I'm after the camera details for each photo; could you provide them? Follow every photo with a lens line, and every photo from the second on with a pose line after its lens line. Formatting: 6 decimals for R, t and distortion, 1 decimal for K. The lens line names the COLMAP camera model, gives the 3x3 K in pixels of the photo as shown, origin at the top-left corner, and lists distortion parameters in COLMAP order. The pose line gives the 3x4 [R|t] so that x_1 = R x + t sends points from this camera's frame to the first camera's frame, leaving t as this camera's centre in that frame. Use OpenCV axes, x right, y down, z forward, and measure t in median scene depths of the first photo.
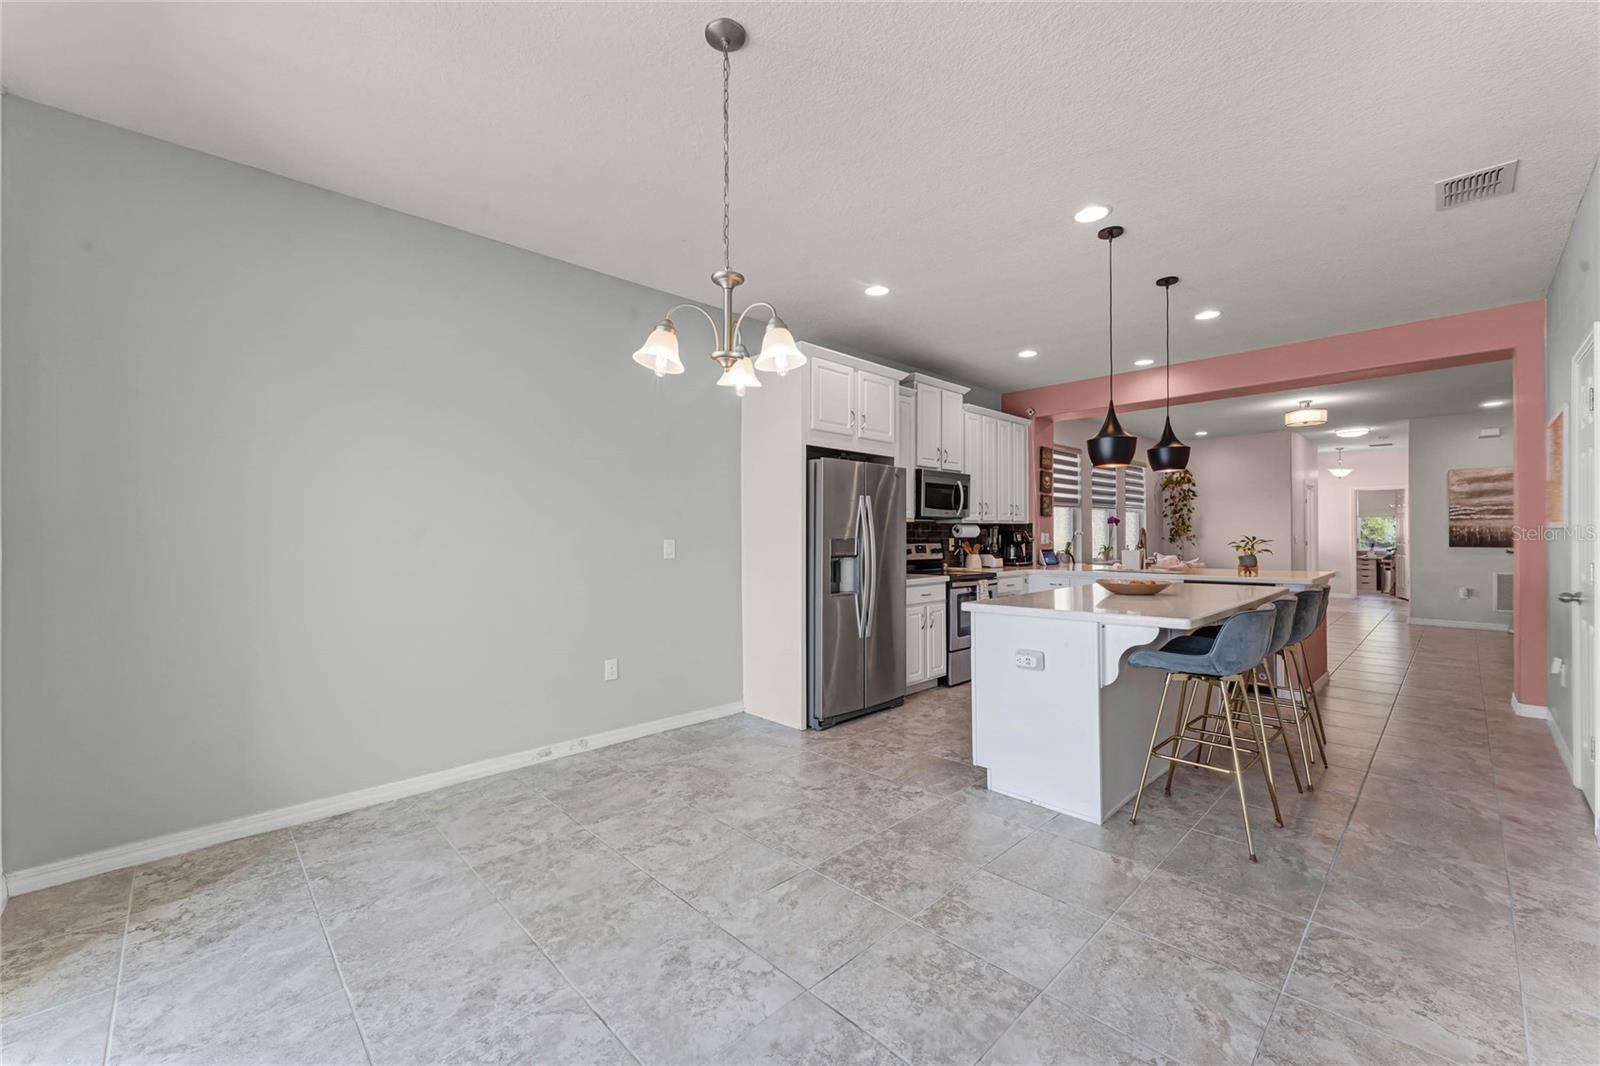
lens RADIAL K [[637.9, 0, 802.0], [0, 637.9, 533.3], [0, 0, 1]] dist [0.000379, 0.000291]
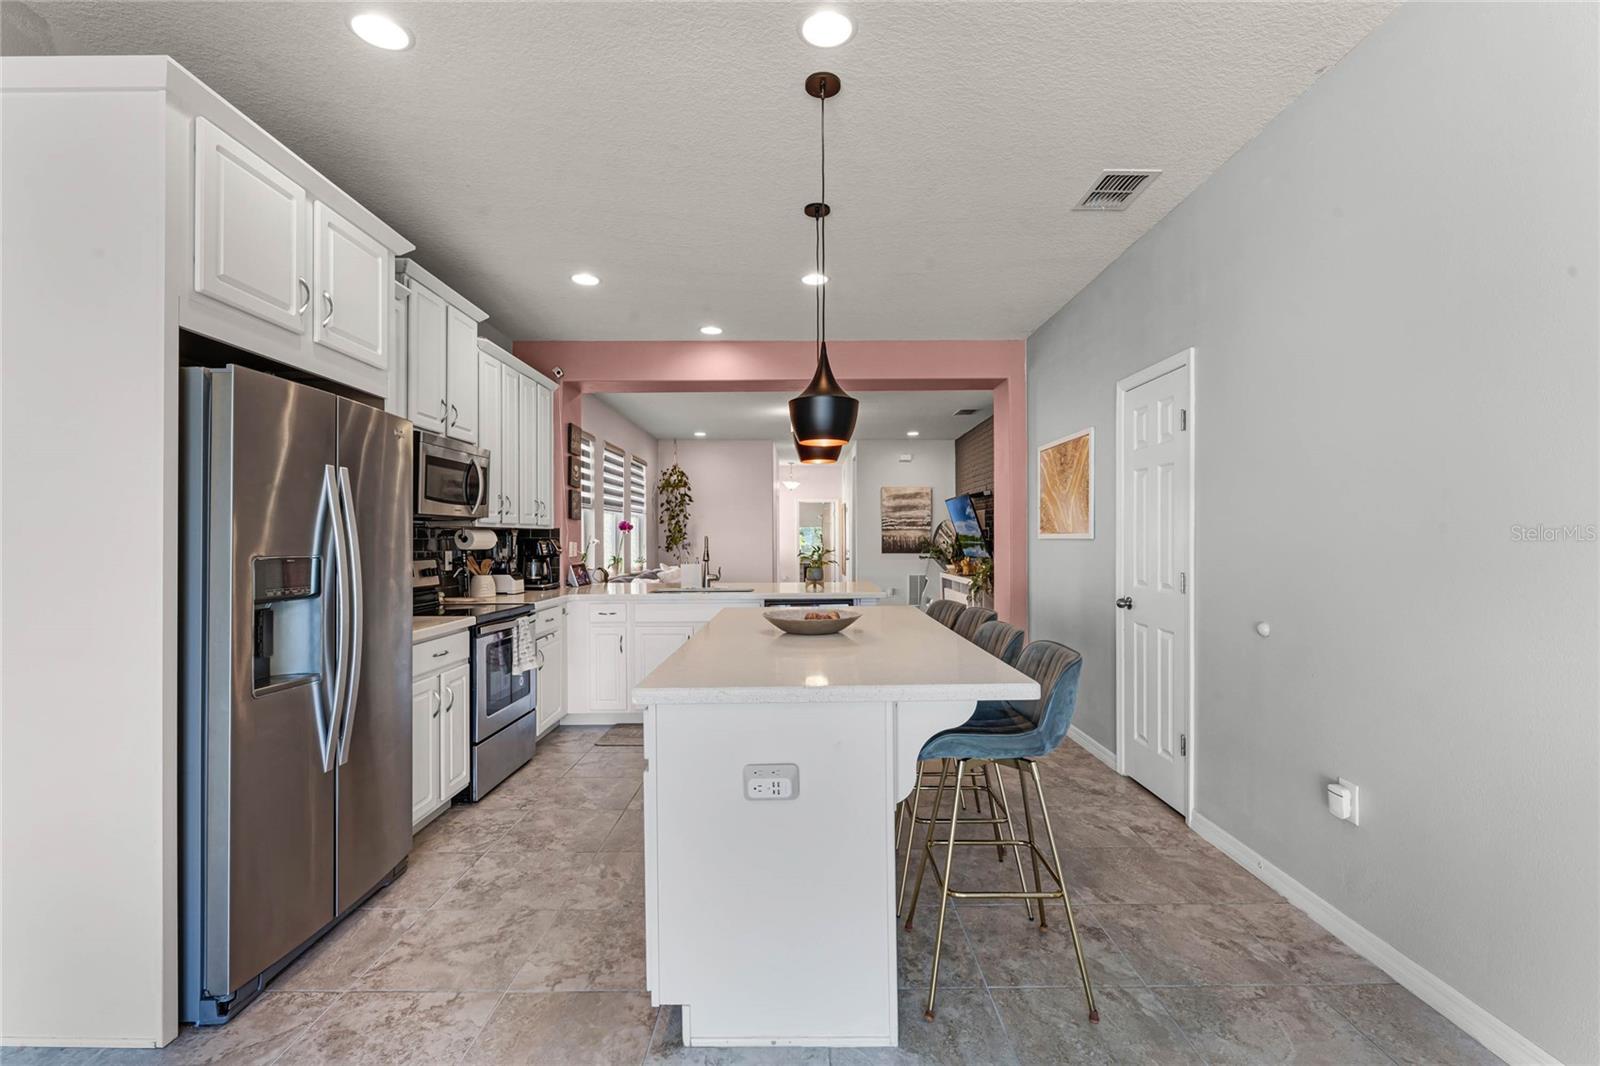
lens RADIAL K [[715.8, 0, 804.0], [0, 715.8, 538.2], [0, 0, 1]] dist [-0.003146, 0.000061]
pose [[0.694550, 0.002858, 0.719439, -0.039398], [-0.001055, 0.999995, -0.002953, -0.004128], [-0.719444, 0.001292, 0.694549, 0.369107]]
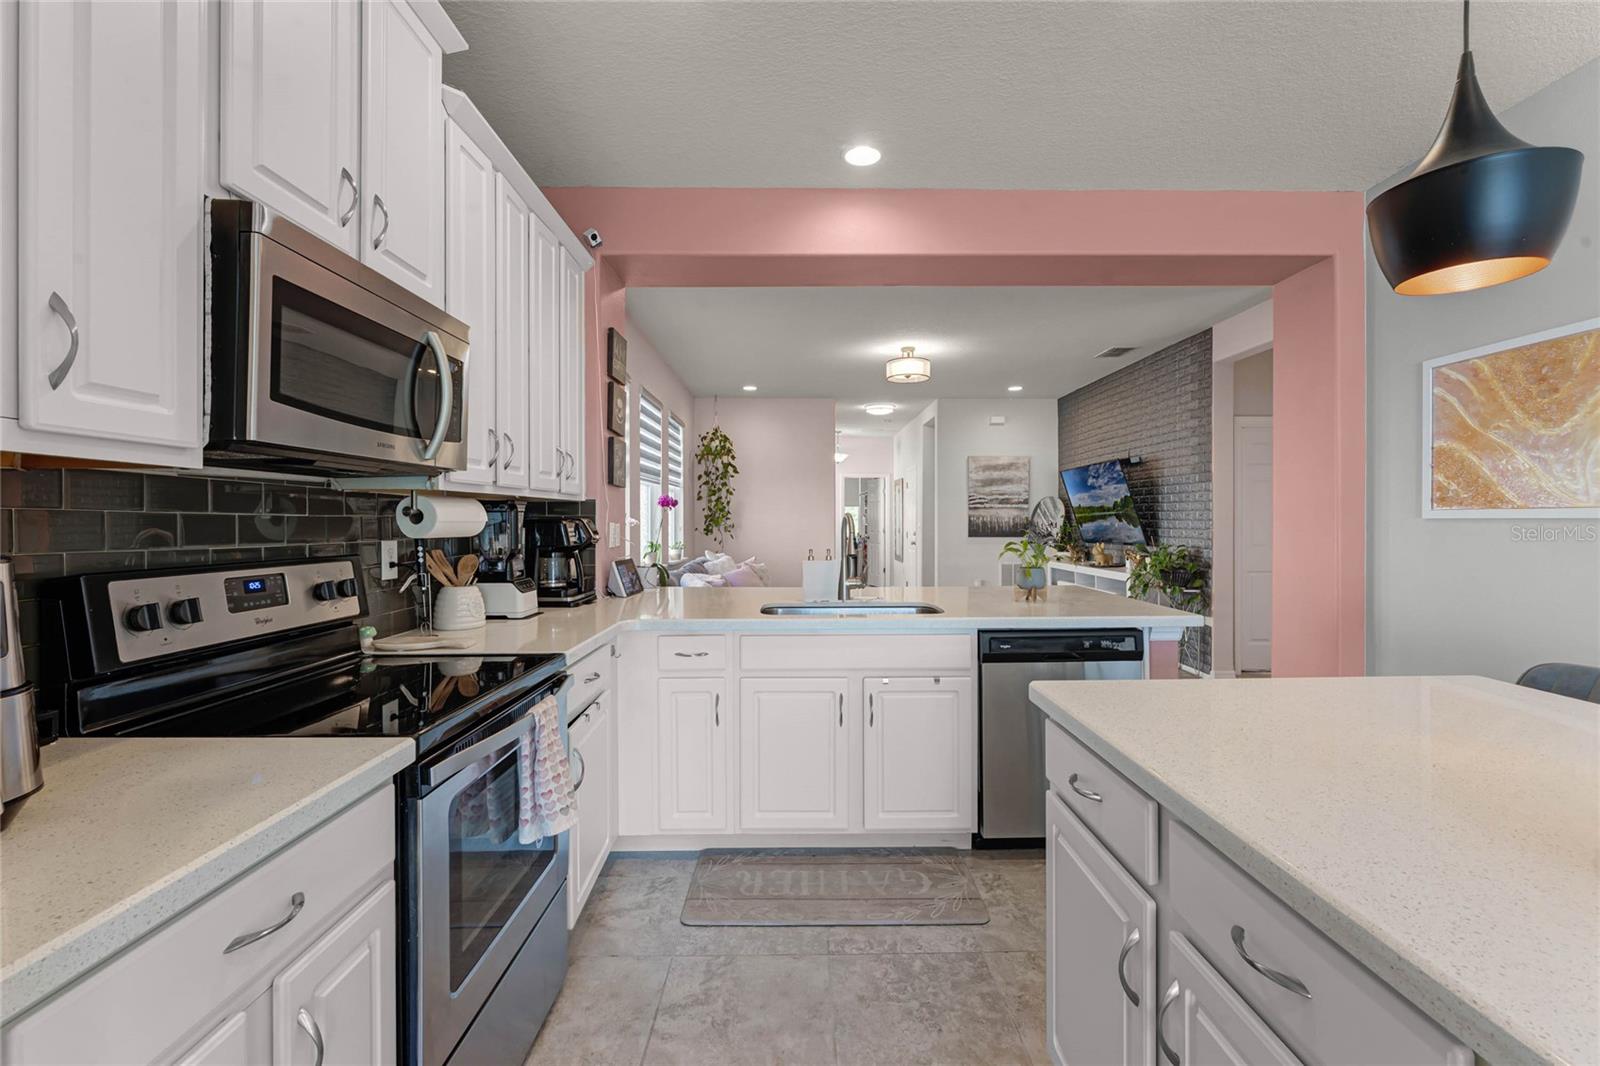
lens RADIAL K [[695.9, 0, 805.5], [0, 695.9, 523.6], [0, 0, 1]] dist [-0.001304, -0.000481]
pose [[0.686772, -0.000533, 0.726873, 0.178451], [-0.002551, 0.999992, 0.003143, -0.002885], [-0.726869, -0.004012, 0.686765, 0.869126]]
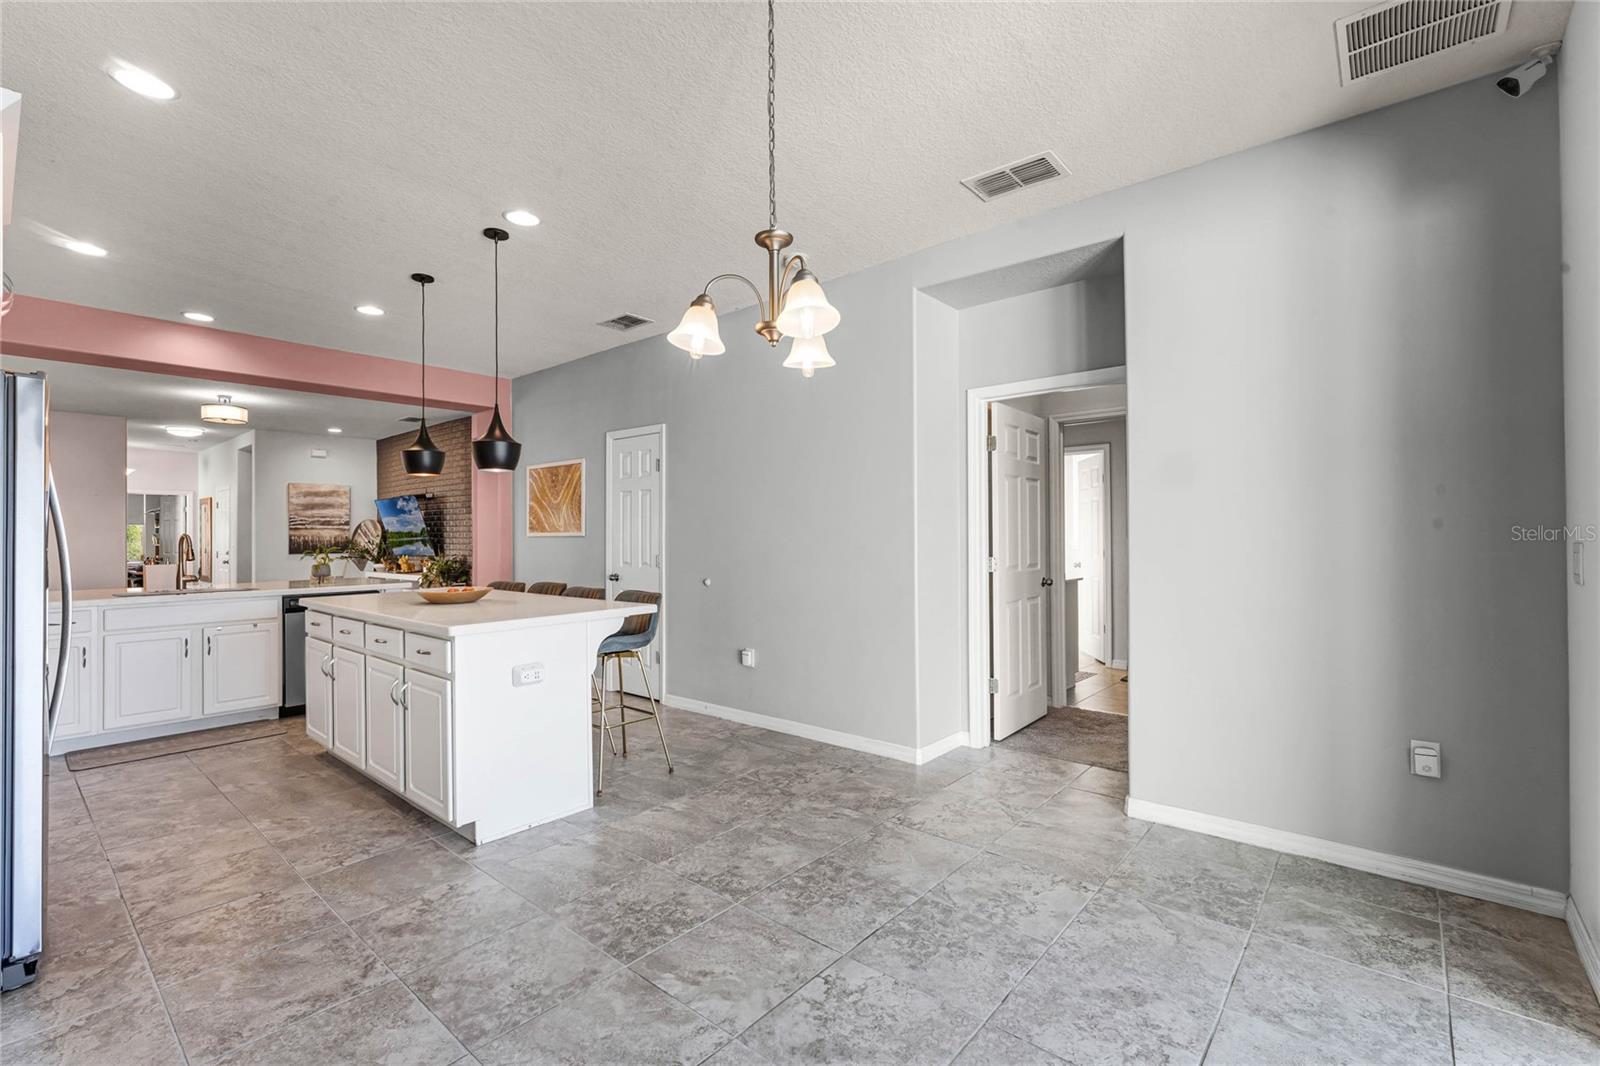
lens RADIAL K [[702.2, 0, 801.8], [0, 702.2, 531.6], [0, 0, 1]] dist [-0.000153, 0.000227]
pose [[-0.092429, 0.012366, 0.995642, -0.463041], [0.004842, 0.999917, -0.011969, 0.003001], [-0.995707, 0.003715, -0.092481, 0.460348]]
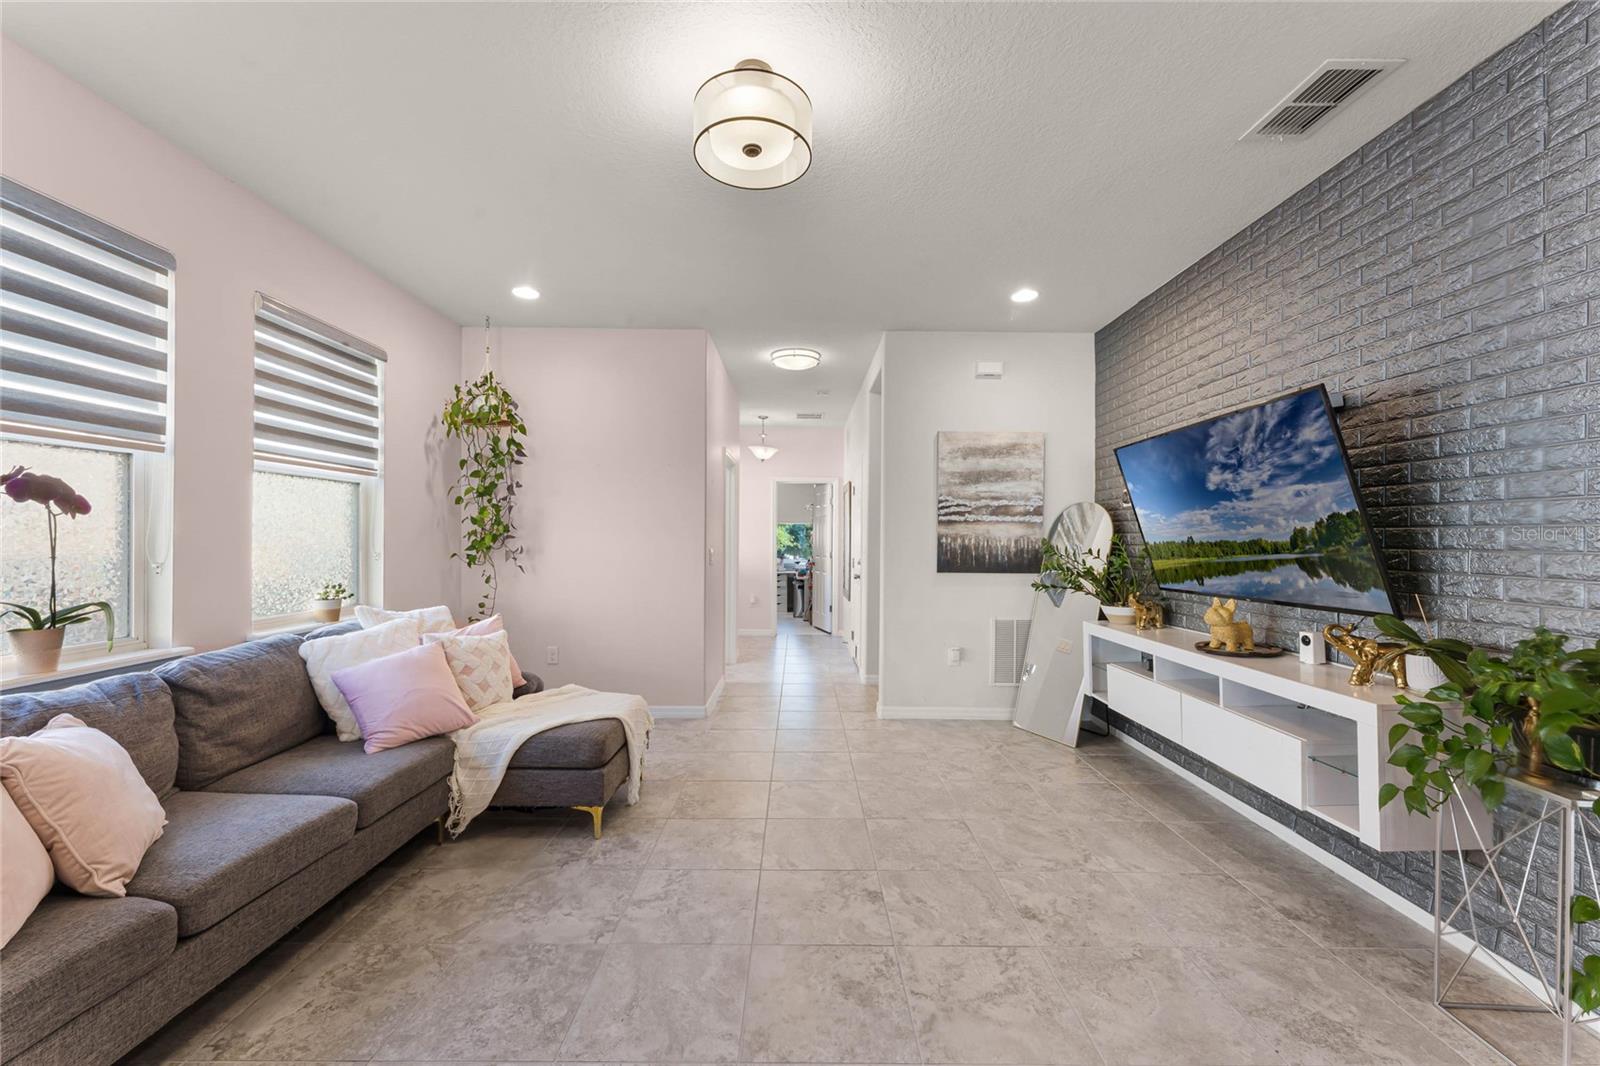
lens RADIAL K [[635.3, 0, 799.7], [0, 635.3, 540.6], [0, 0, 1]] dist [-0.000306, -0.000325]
pose [[0.693510, 0.005968, 0.720422, 1.013033], [-0.010268, 0.999946, 0.001601, -0.010664], [-0.720374, -0.008508, 0.693534, 1.323903]]
